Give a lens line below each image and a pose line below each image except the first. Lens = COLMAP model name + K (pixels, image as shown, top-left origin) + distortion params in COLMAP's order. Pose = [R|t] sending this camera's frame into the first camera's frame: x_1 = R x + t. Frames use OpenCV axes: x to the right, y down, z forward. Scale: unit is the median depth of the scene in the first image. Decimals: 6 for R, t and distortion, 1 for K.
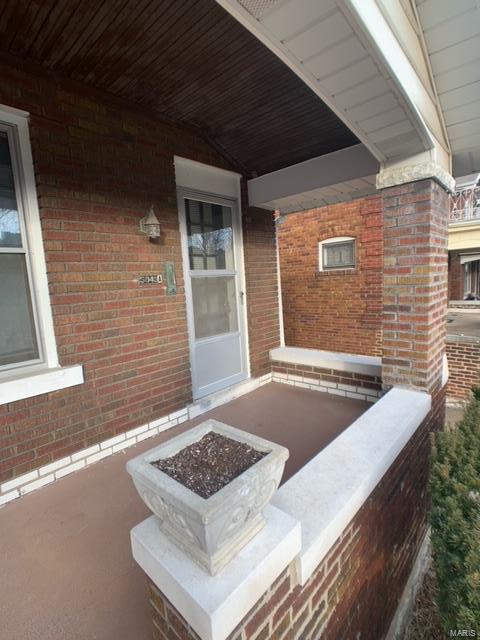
lens RADIAL K [[317.4, 0, 240.0], [0, 317.4, 320.0], [0, 0, 1]] dist [-0.005503, 0.000515]
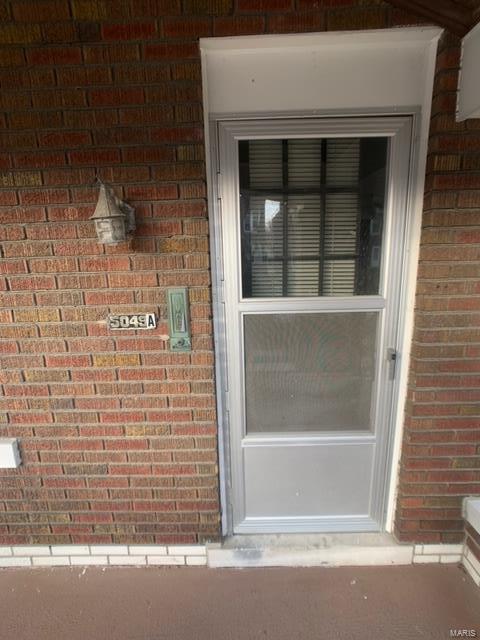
lens RADIAL K [[317.4, 0, 240.0], [0, 317.4, 320.0], [0, 0, 1]] dist [-0.005503, 0.000515]
pose [[0.664583, 0.195966, -0.721059, 0.202702], [-0.106000, 0.979963, 0.168632, -0.220636], [0.739657, -0.035638, 0.672039, 0.721971]]
